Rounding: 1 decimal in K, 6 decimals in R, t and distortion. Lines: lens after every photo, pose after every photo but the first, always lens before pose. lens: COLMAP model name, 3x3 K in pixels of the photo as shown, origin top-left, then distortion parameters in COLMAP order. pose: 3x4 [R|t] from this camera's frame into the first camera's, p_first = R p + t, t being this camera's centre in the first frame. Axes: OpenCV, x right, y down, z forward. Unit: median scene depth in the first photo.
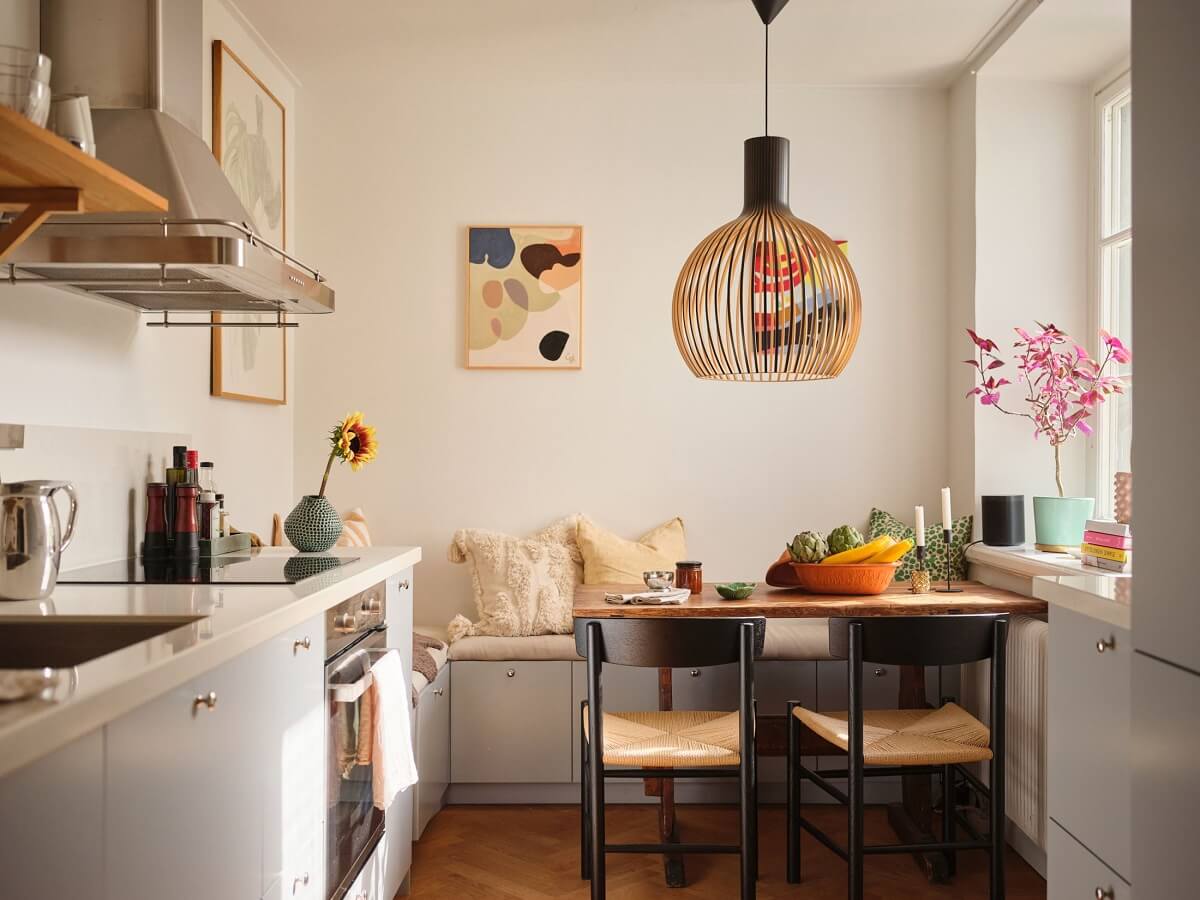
lens RADIAL K [[1238.3, 0, 598.0], [0, 1238.3, 446.7], [0, 0, 1]] dist [-0.006753, 0.000000]
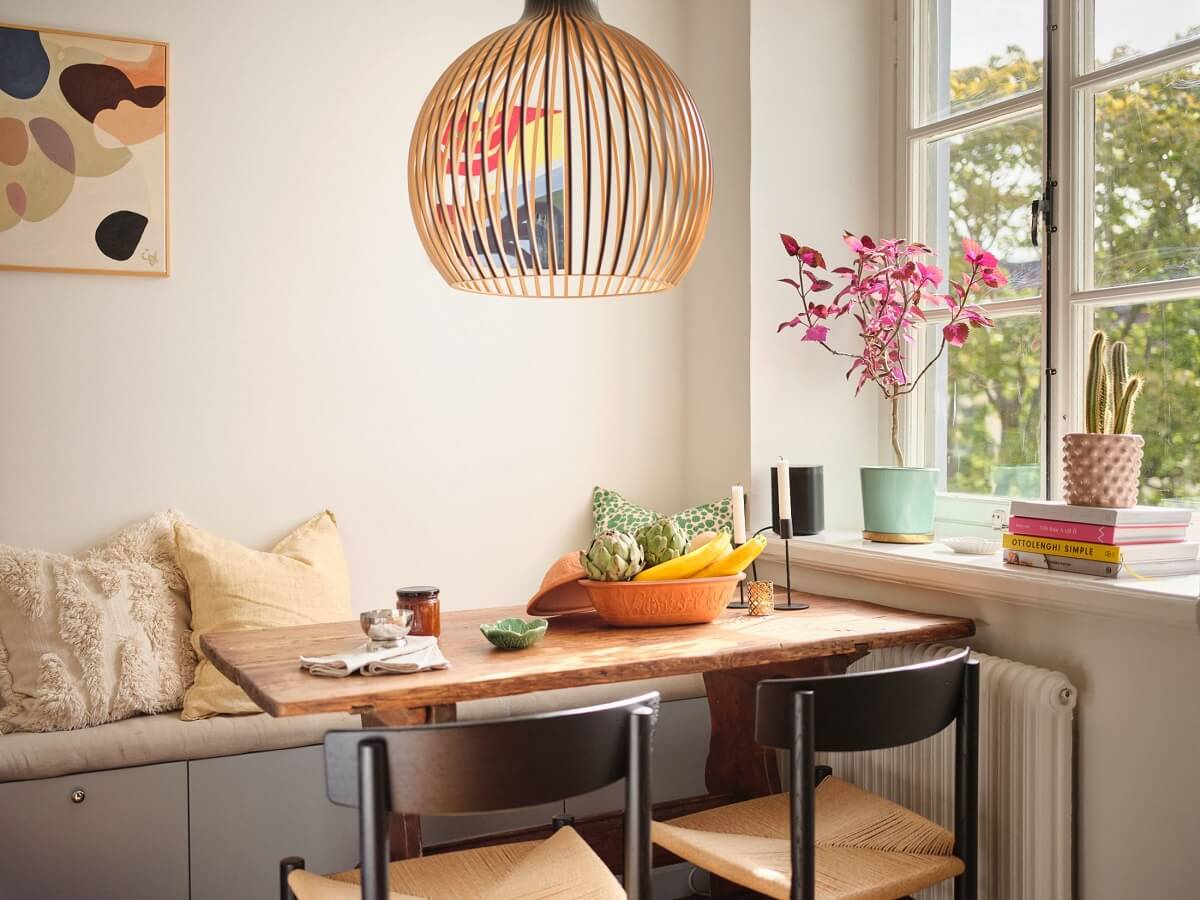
lens RADIAL K [[1238.3, 0, 608.0], [0, 1238.3, 448.1], [0, 0, 1]] dist [-0.006753, 0.000000]
pose [[0.892931, -0.016009, 0.449908, -0.114544], [0.003723, 0.999596, 0.028179, 0.007213], [-0.450177, -0.023486, 0.892630, 0.413141]]
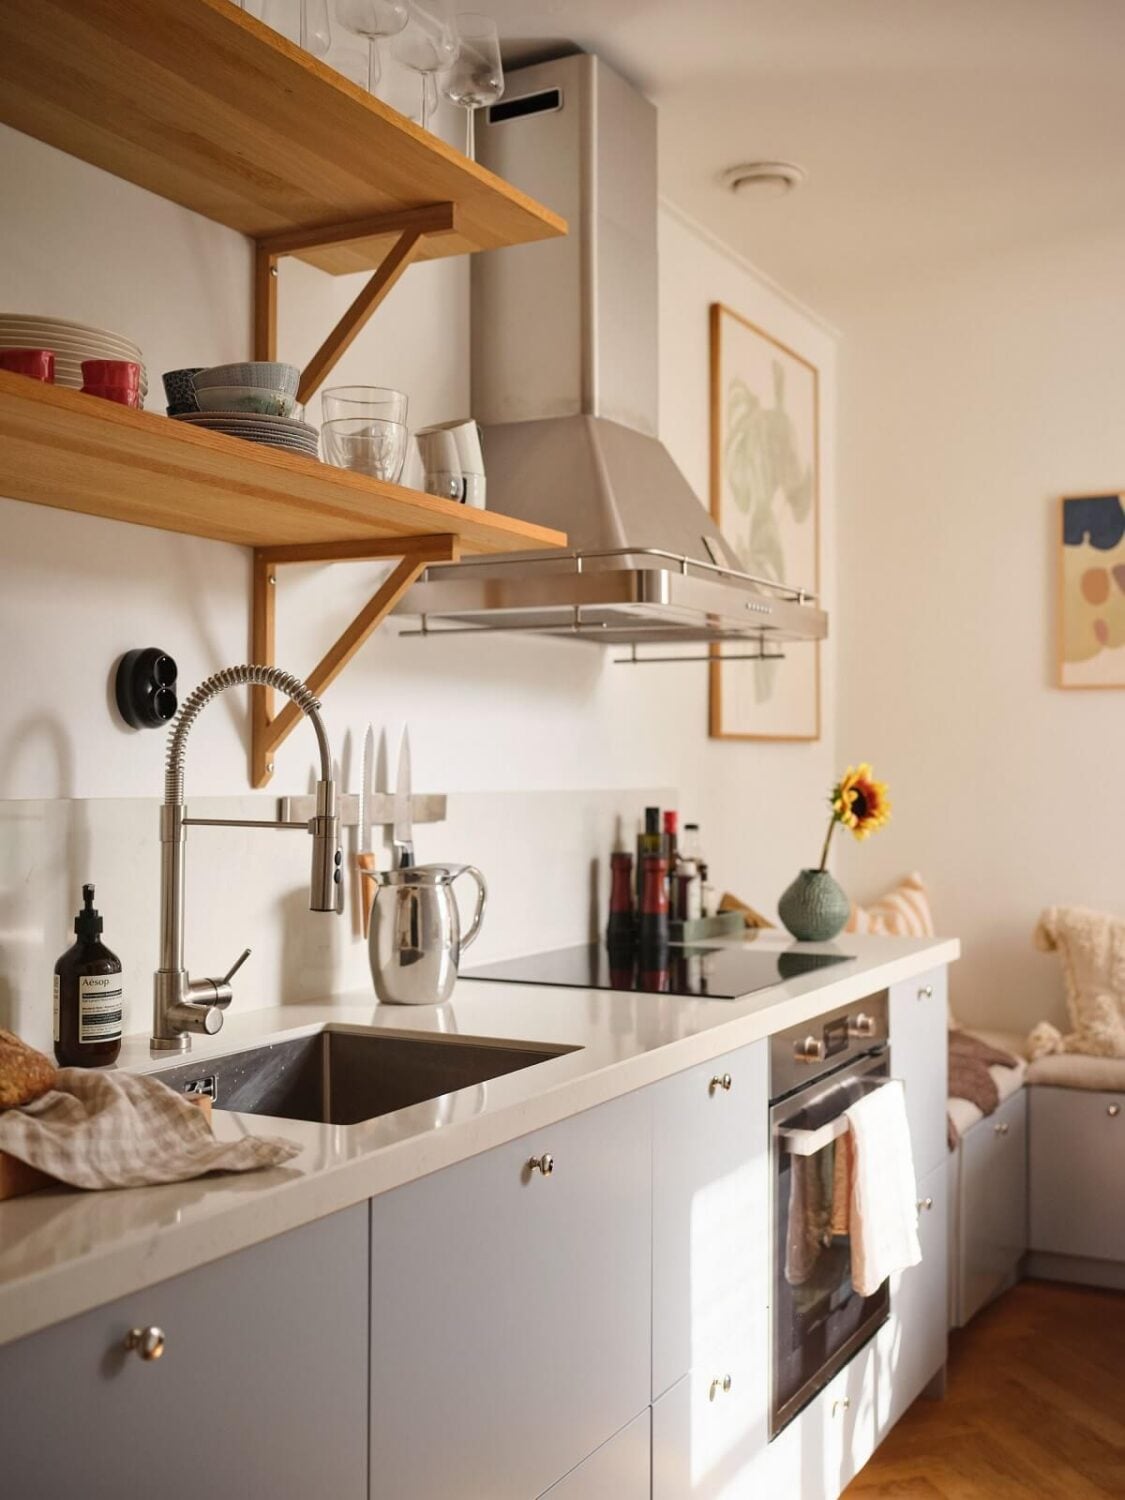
lens RADIAL K [[1547.8, 0, 546.3], [0, 1547.8, 745.7], [0, 0, 1]] dist [-0.006753, 0.000000]
pose [[0.876178, -0.007403, -0.481930, 0.083430], [0.005673, 0.999971, -0.005047, -0.030543], [0.481954, 0.001688, 0.876195, 0.048577]]
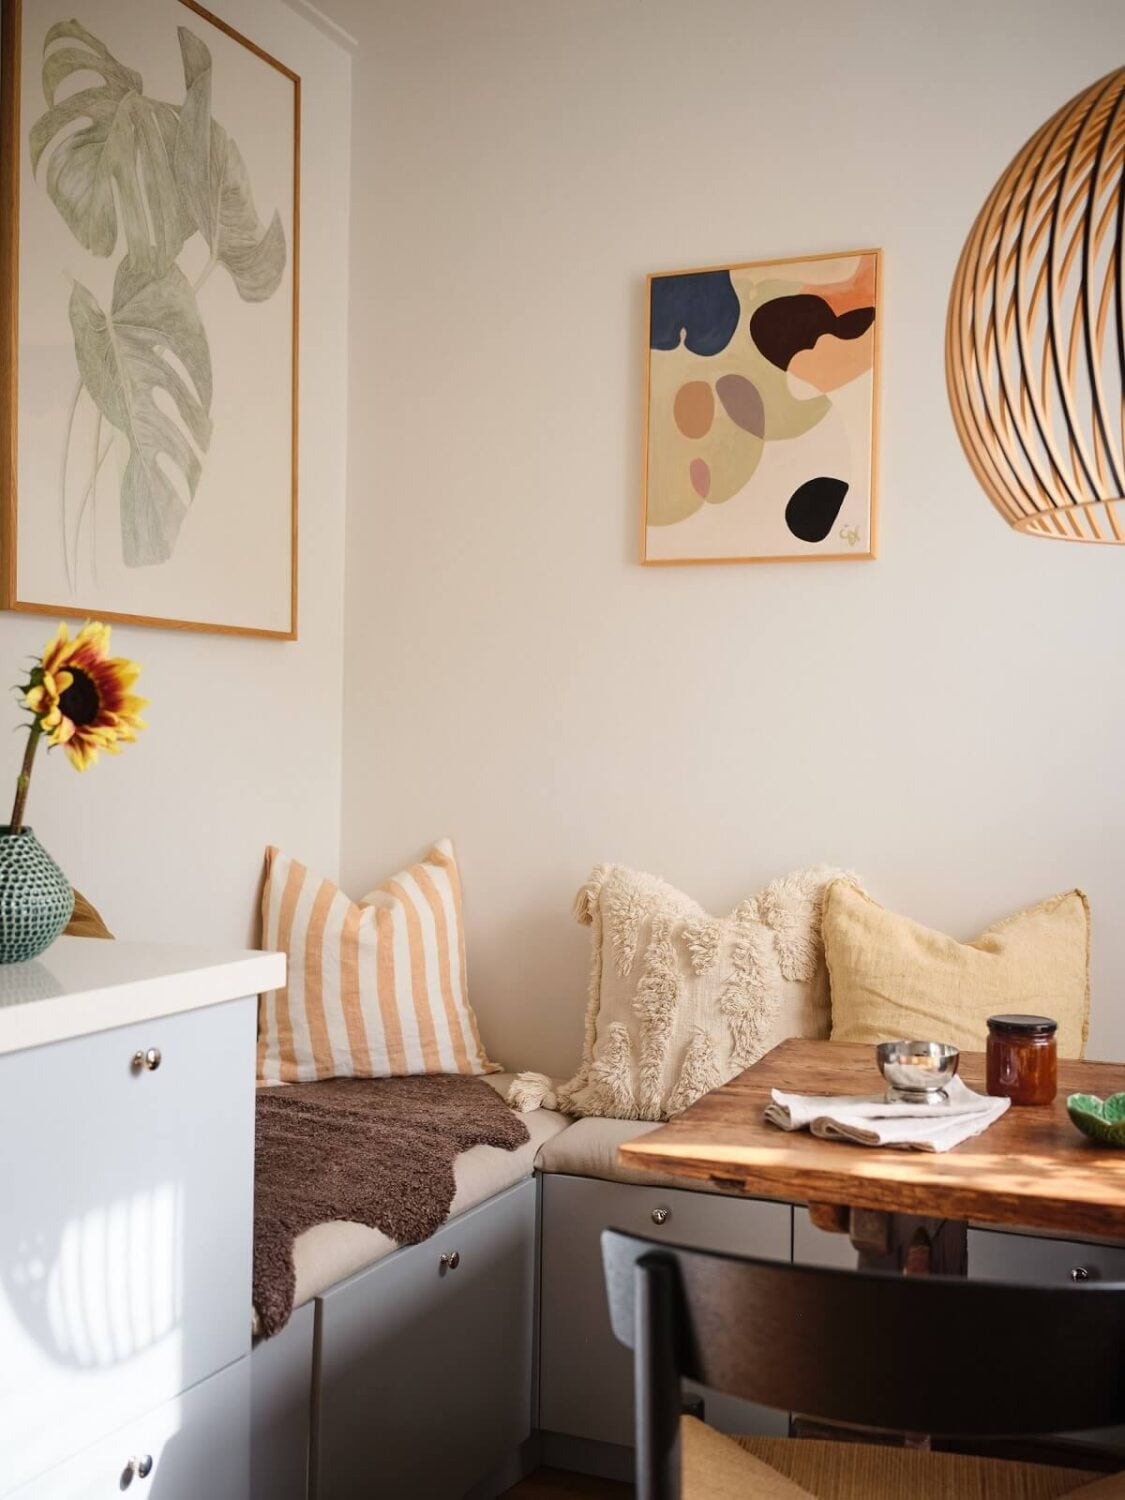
lens RADIAL K [[1547.8, 0, 574.7], [0, 1547.8, 758.1], [0, 0, 1]] dist [-0.006753, 0.000000]
pose [[0.921597, 0.014973, -0.387860, 0.129219], [-0.009822, 0.999835, 0.015261, 0.005608], [0.388025, -0.010255, 0.921592, 0.497143]]
